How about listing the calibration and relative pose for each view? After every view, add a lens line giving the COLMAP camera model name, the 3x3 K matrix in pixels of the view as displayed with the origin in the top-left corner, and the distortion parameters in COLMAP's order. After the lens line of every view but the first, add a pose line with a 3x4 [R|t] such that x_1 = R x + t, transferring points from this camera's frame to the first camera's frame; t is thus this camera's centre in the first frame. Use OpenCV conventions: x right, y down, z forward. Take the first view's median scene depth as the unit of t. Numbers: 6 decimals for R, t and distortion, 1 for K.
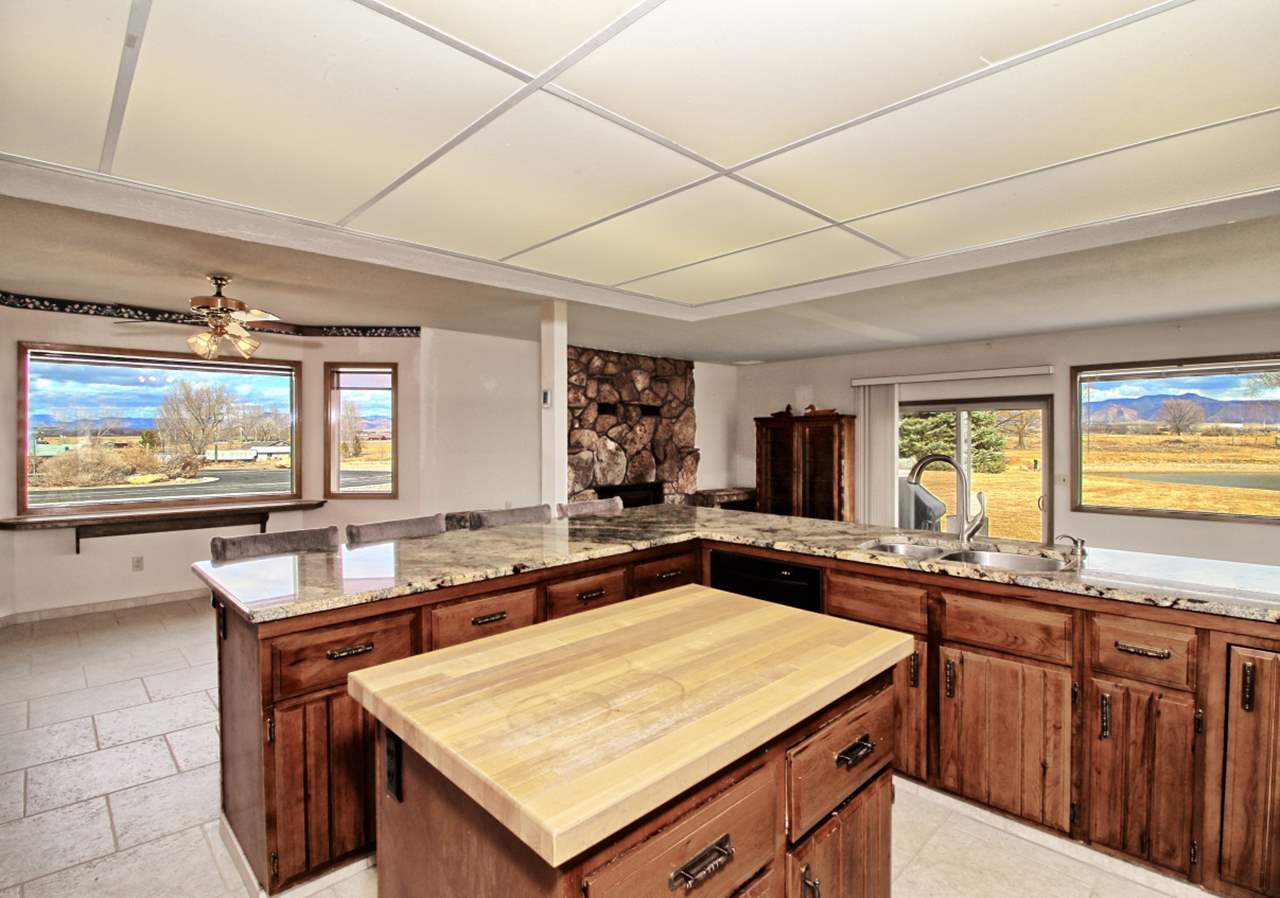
lens RADIAL K [[619.9, 0, 665.1], [0, 619.9, 441.6], [0, 0, 1]] dist [-0.012649, 0.000151]
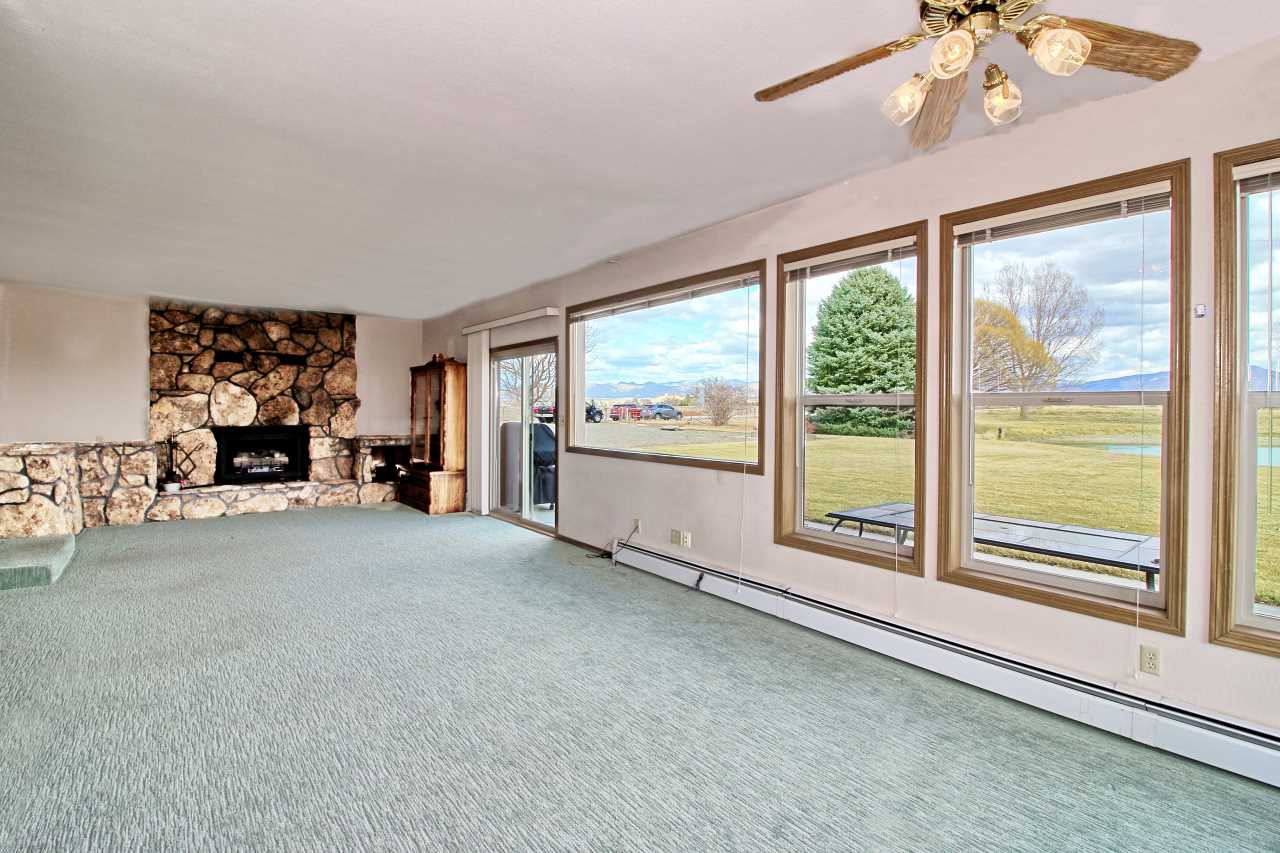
lens RADIAL K [[587.2, 0, 632.0], [0, 587.2, 415.6], [0, 0, 1]] dist [-0.013511, -0.000952]
pose [[0.993096, 0.010925, -0.116793, 0.726858], [-0.009963, 0.999912, 0.008812, 0.035397], [0.116879, -0.007588, 0.993117, 0.054487]]
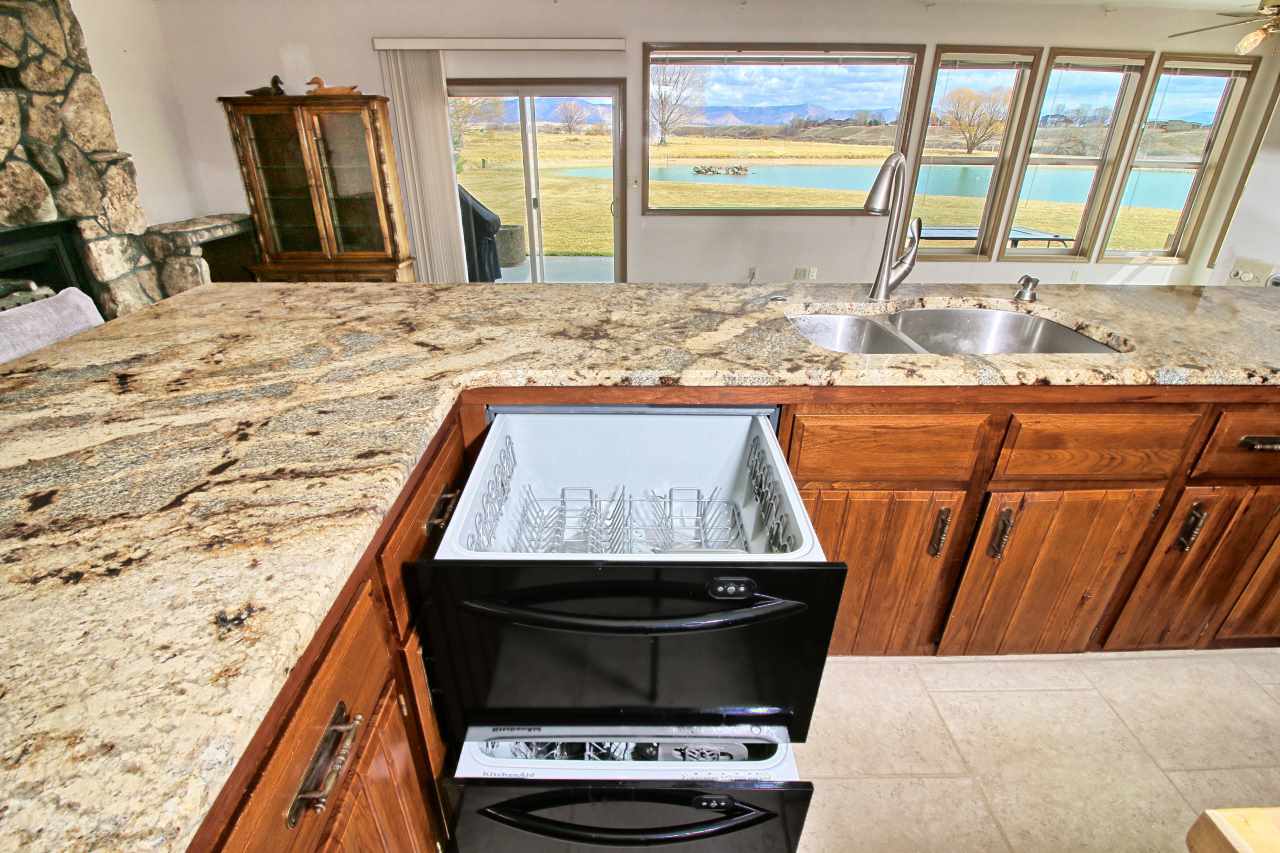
lens RADIAL K [[584.4, 0, 623.5], [0, 584.4, 416.2], [0, 0, 1]] dist [-0.014019, -0.005108]
pose [[0.701989, -0.304801, 0.643667, -0.047879], [0.000211, 0.903878, 0.427791, 0.004445], [-0.712187, -0.300169, 0.634577, 0.273707]]
